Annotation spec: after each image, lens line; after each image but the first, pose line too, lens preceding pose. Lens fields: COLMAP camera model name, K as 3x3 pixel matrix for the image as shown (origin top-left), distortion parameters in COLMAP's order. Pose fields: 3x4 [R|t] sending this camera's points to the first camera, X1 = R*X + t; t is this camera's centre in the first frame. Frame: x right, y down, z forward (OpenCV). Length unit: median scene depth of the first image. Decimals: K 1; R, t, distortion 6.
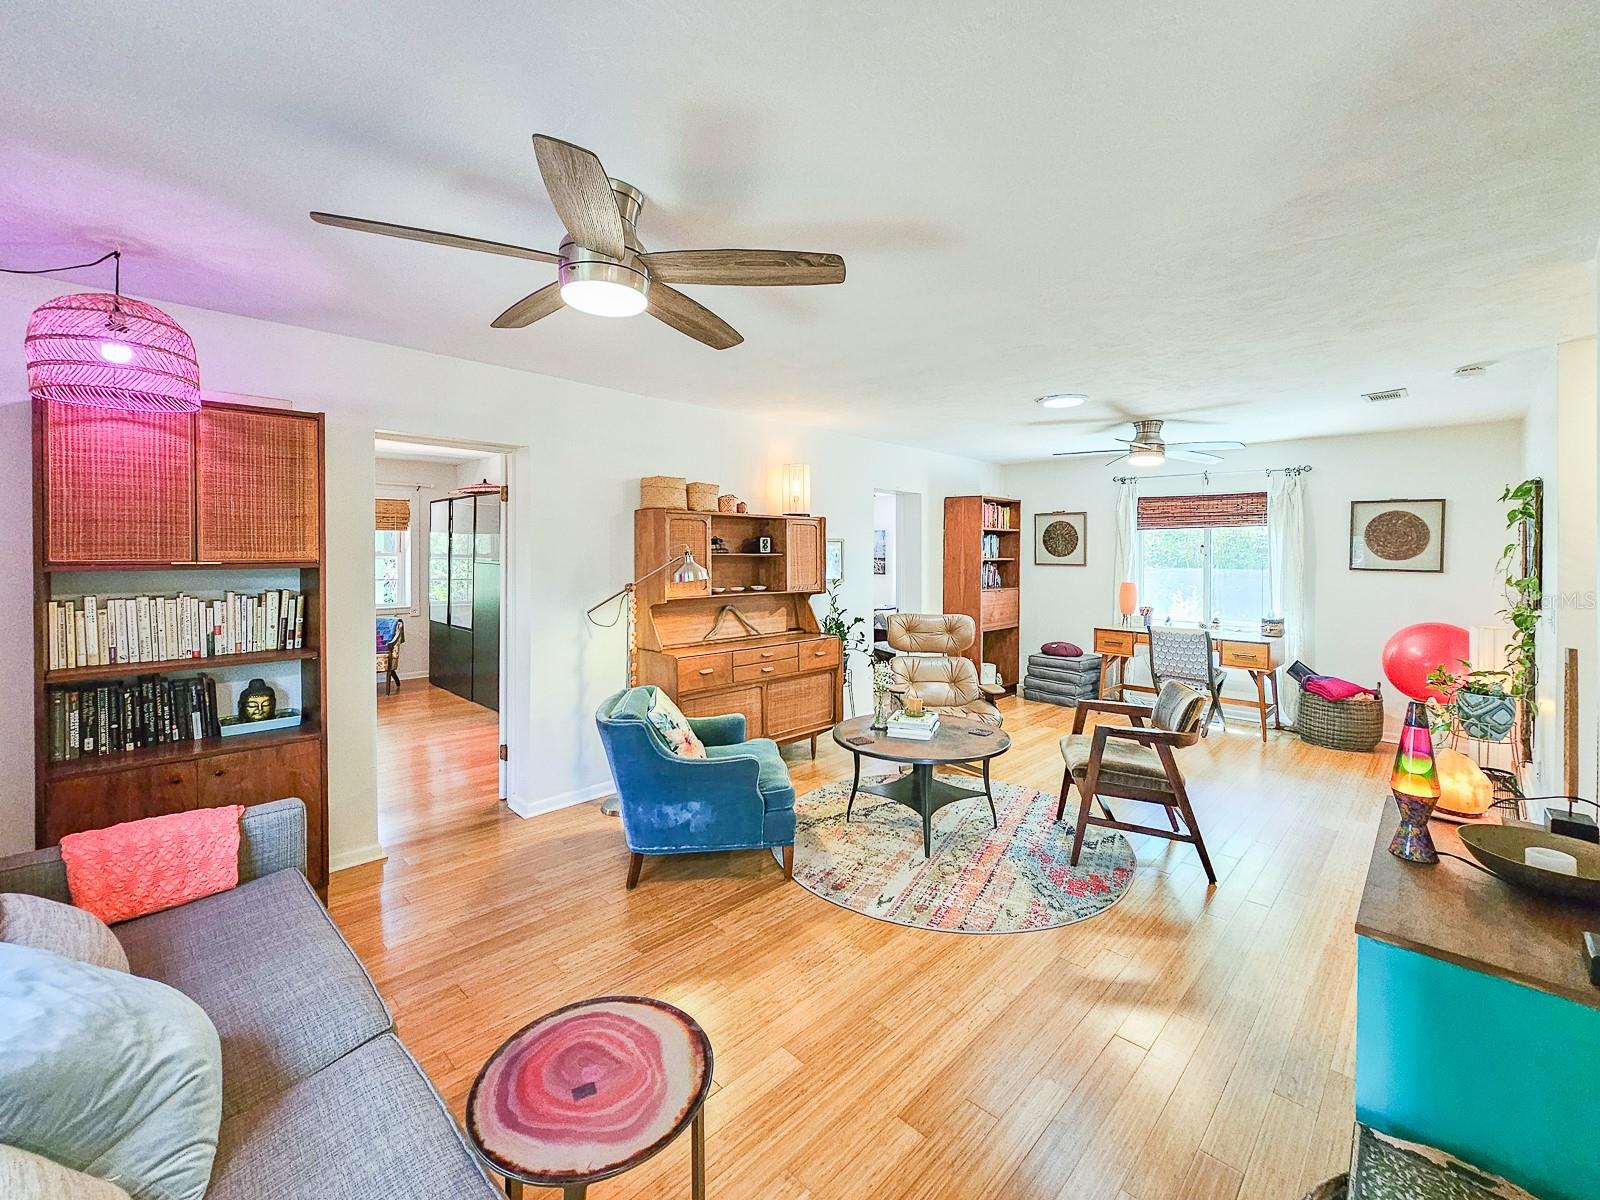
lens RADIAL K [[730.1, 0, 786.1], [0, 730.1, 561.7], [0, 0, 1]] dist [-0.010004, -0.000181]
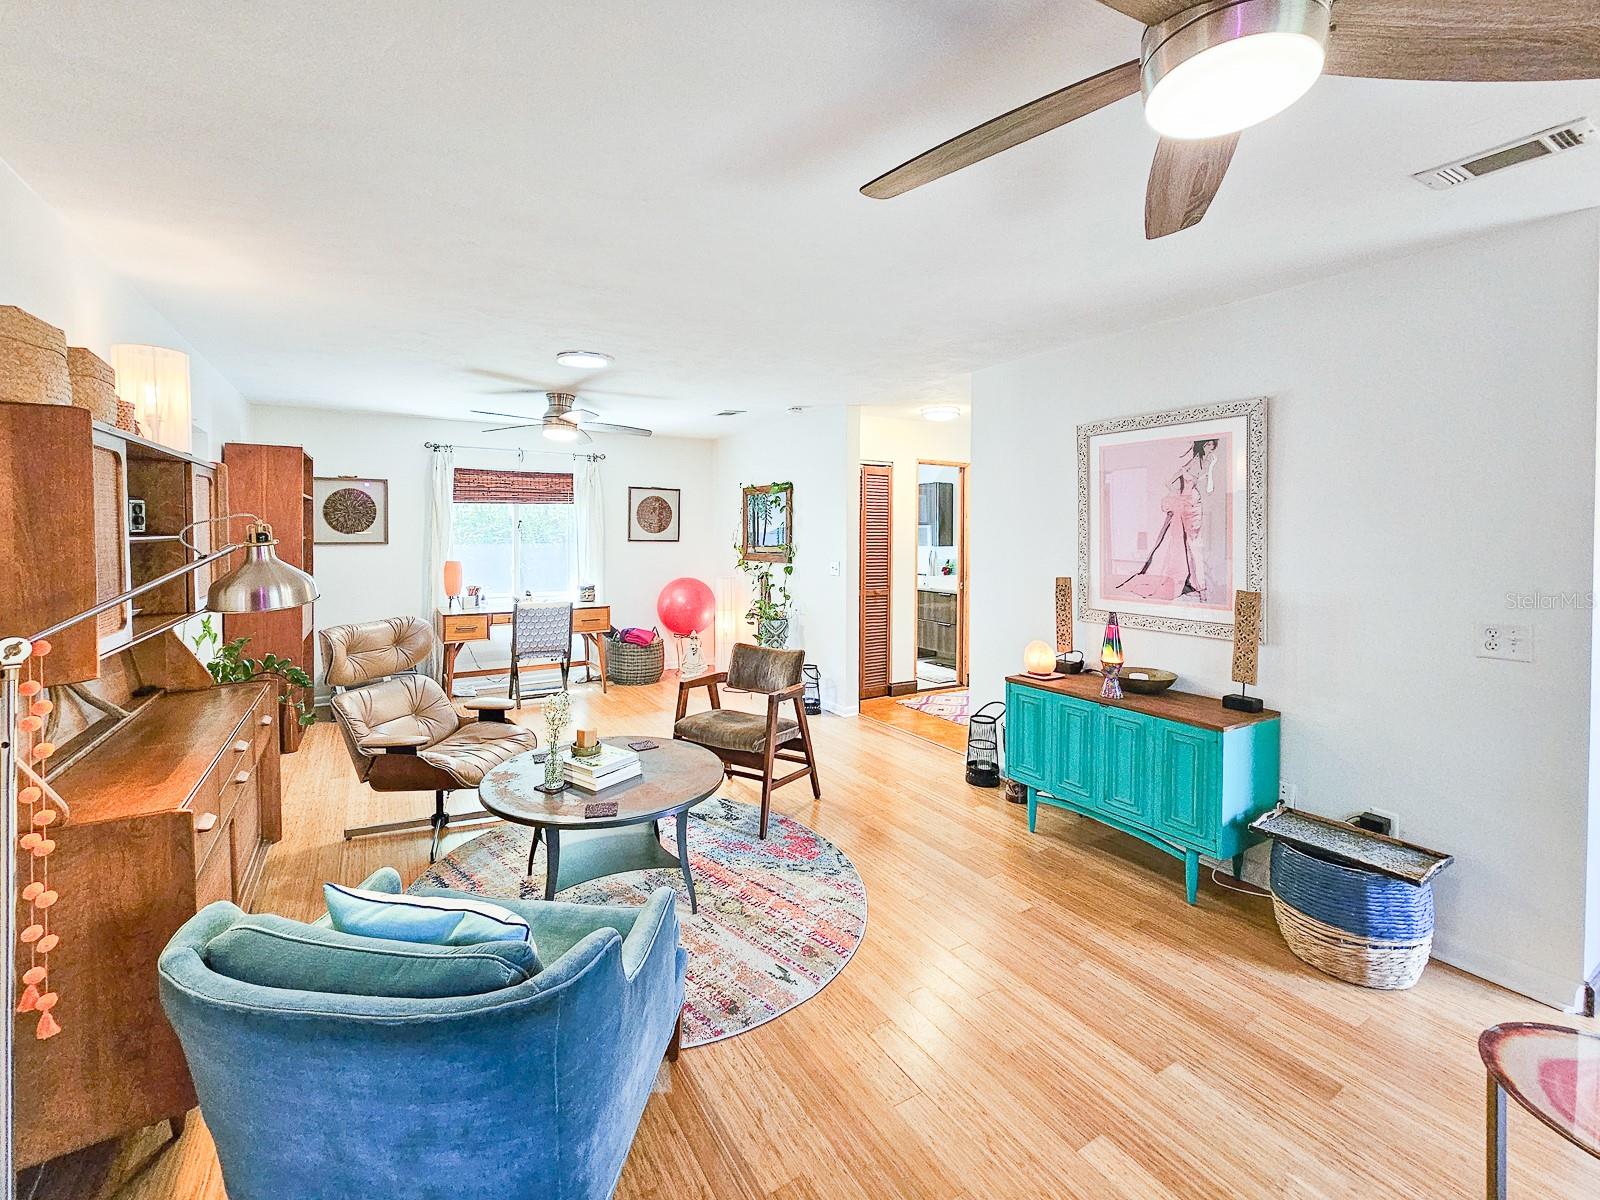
lens RADIAL K [[679.1, 0, 819.0], [0, 679.1, 540.3], [0, 0, 1]] dist [-0.001828, -0.000164]
pose [[0.216192, -0.023191, 0.976075, -0.343967], [0.013820, 0.999690, 0.020691, -0.011326], [-0.976253, 0.009016, 0.216446, 0.489637]]
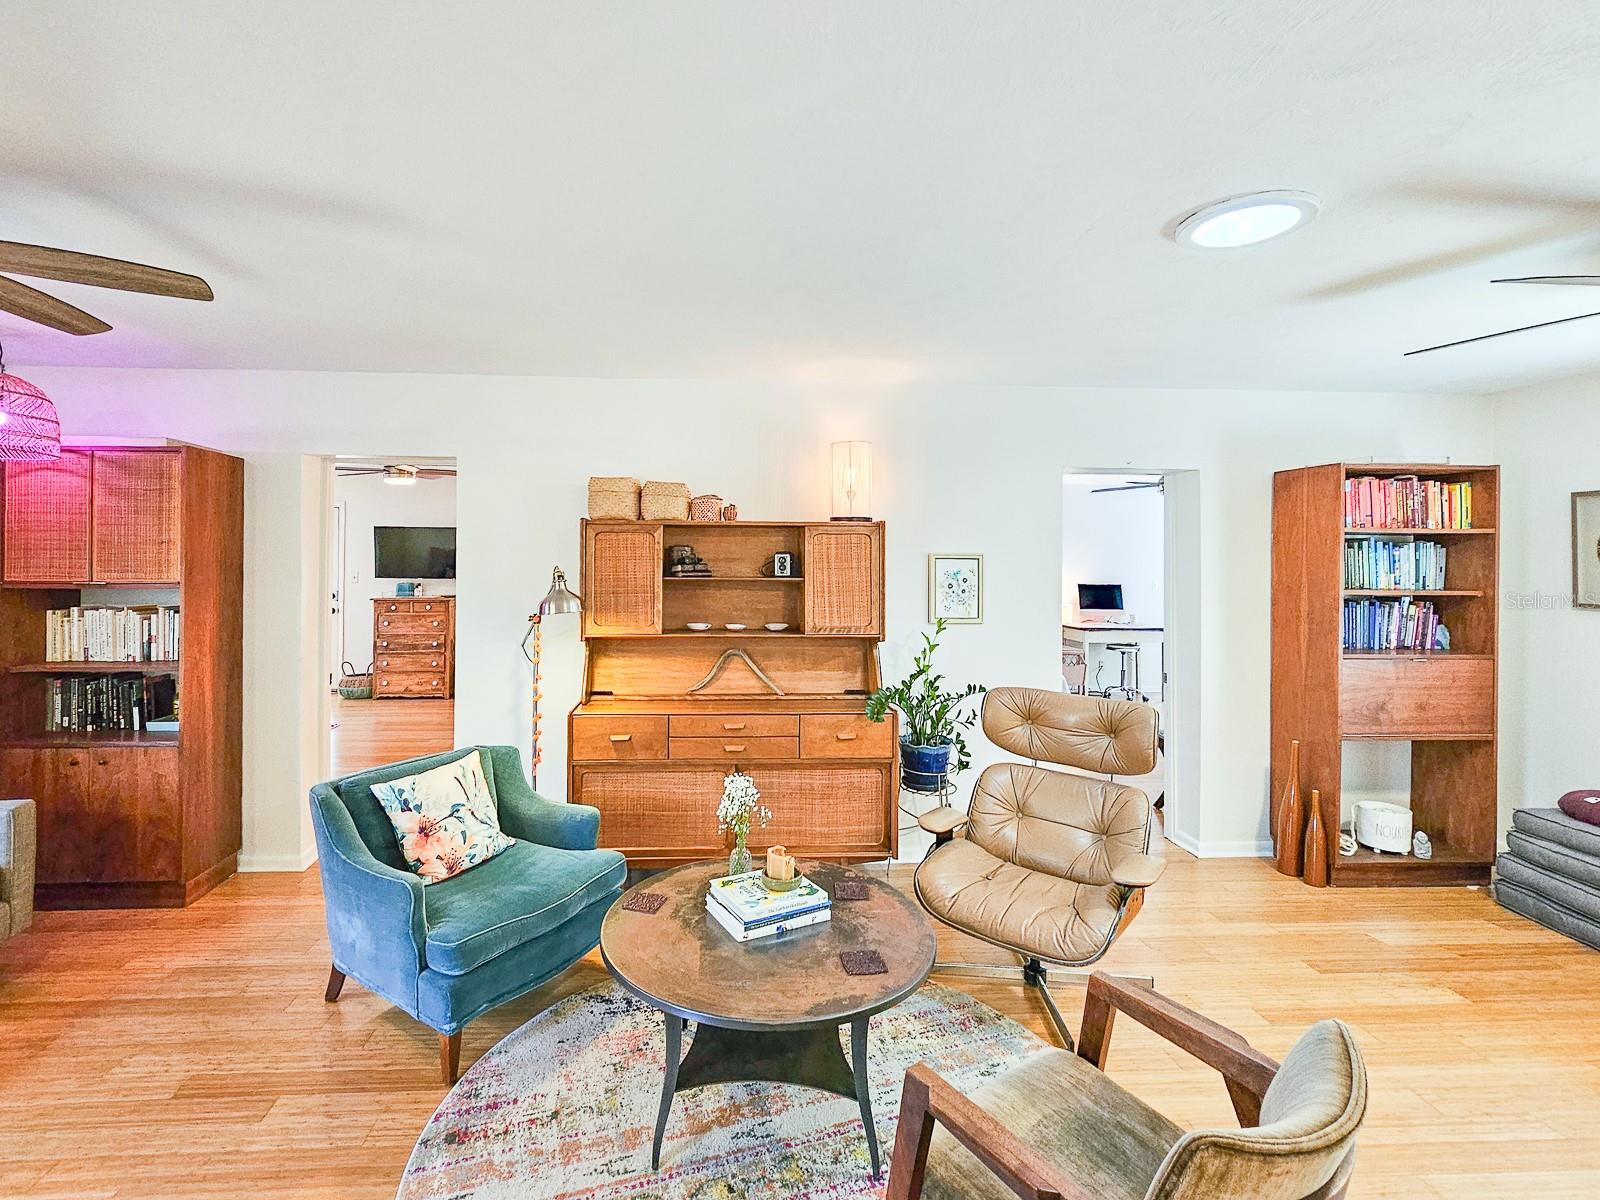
lens RADIAL K [[762.6, 0, 735.4], [0, 762.6, 562.6], [0, 0, 1]] dist [-0.003508, 0.000474]
pose [[0.716123, 0.009203, -0.697914, 0.430263], [-0.013159, 0.999913, -0.000317, -0.023747], [0.697850, 0.009411, 0.716182, 0.446561]]
